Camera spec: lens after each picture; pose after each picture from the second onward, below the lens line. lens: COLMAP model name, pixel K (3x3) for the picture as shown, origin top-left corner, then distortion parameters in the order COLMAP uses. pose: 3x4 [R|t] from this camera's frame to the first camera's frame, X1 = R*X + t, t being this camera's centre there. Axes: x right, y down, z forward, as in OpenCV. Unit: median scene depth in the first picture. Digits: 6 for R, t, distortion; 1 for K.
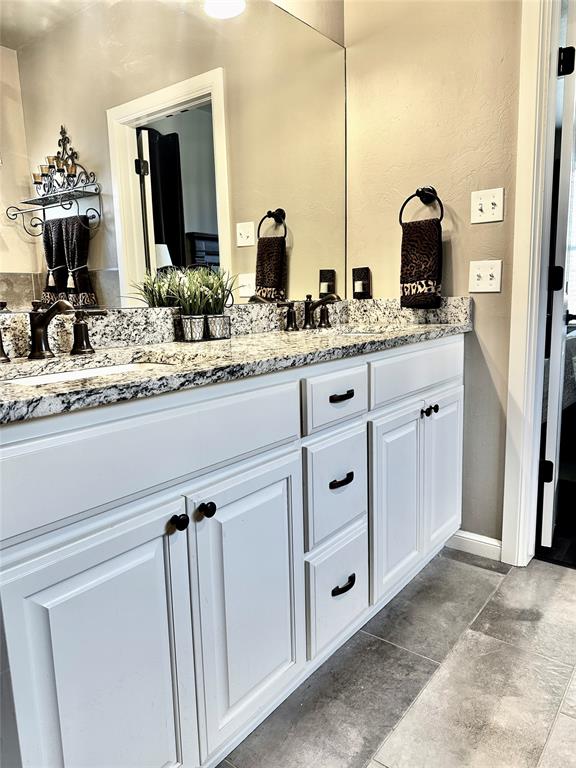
lens RADIAL K [[540.9, 0, 287.2], [0, 540.9, 385.8], [0, 0, 1]] dist [0.023171, -0.023037]
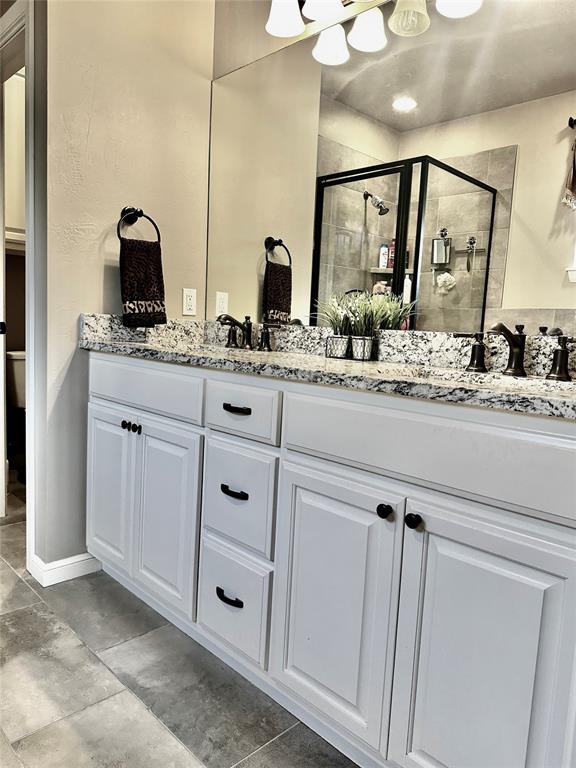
lens RADIAL K [[540.9, 0, 288.1], [0, 540.9, 387.3], [0, 0, 1]] dist [0.023171, -0.023037]
pose [[-0.130621, 0.125290, -0.983484, 1.080168], [-0.213421, 0.965173, 0.151303, -0.194789], [0.968189, 0.229659, -0.099333, 1.167017]]
